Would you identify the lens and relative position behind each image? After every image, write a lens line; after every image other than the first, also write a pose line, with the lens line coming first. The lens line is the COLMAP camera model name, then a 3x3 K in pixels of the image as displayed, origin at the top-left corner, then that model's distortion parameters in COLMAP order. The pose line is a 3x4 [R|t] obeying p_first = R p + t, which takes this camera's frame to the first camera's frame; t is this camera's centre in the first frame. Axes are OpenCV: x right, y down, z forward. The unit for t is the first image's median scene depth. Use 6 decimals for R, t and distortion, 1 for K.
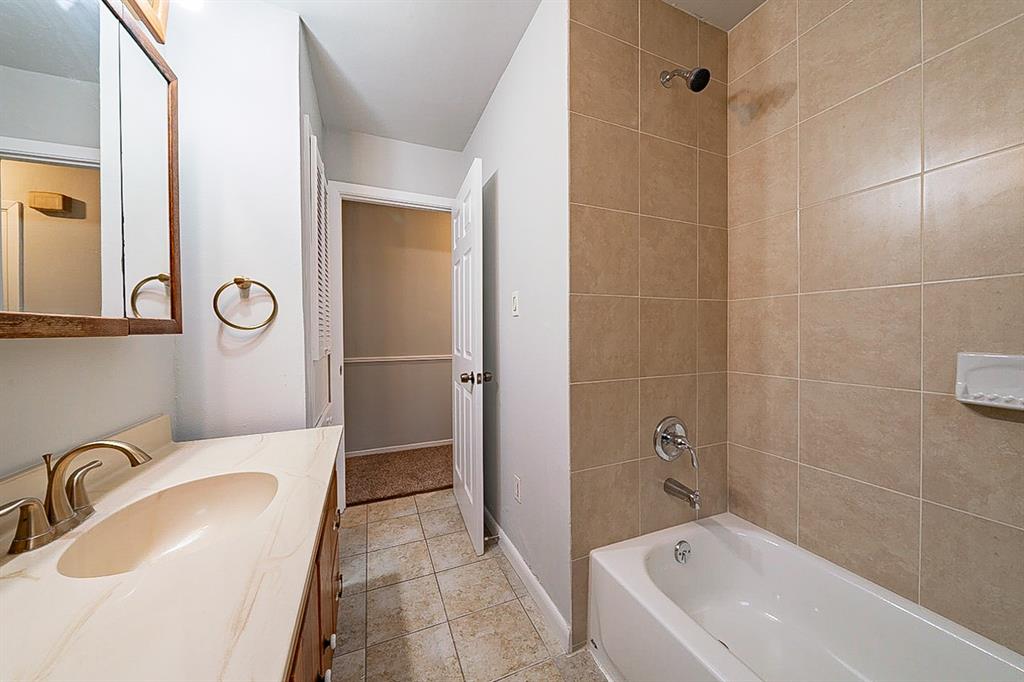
lens RADIAL K [[349.6, 0, 511.5], [0, 349.6, 337.3], [0, 0, 1]] dist [-0.000887, 0.000011]
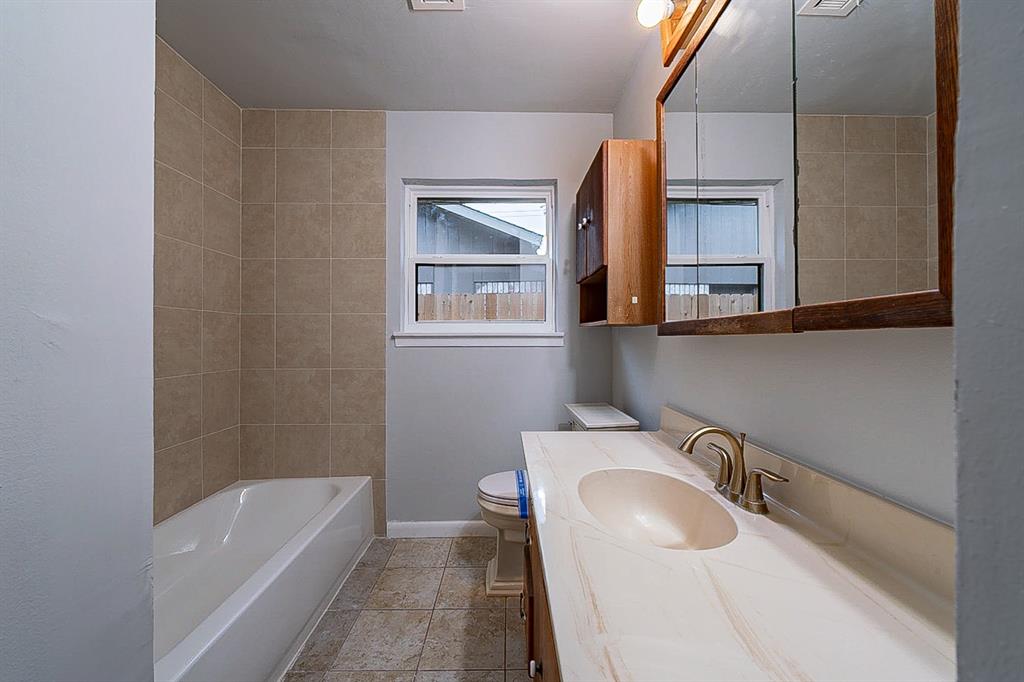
lens RADIAL K [[404.3, 0, 517.1], [0, 404.3, 336.2], [0, 0, 1]] dist [-0.000079, -0.000015]
pose [[-0.931116, 0.018800, 0.364238, -0.922033], [0.020780, 0.999783, 0.001517, -0.009705], [-0.364130, 0.008981, -0.931305, 2.098641]]
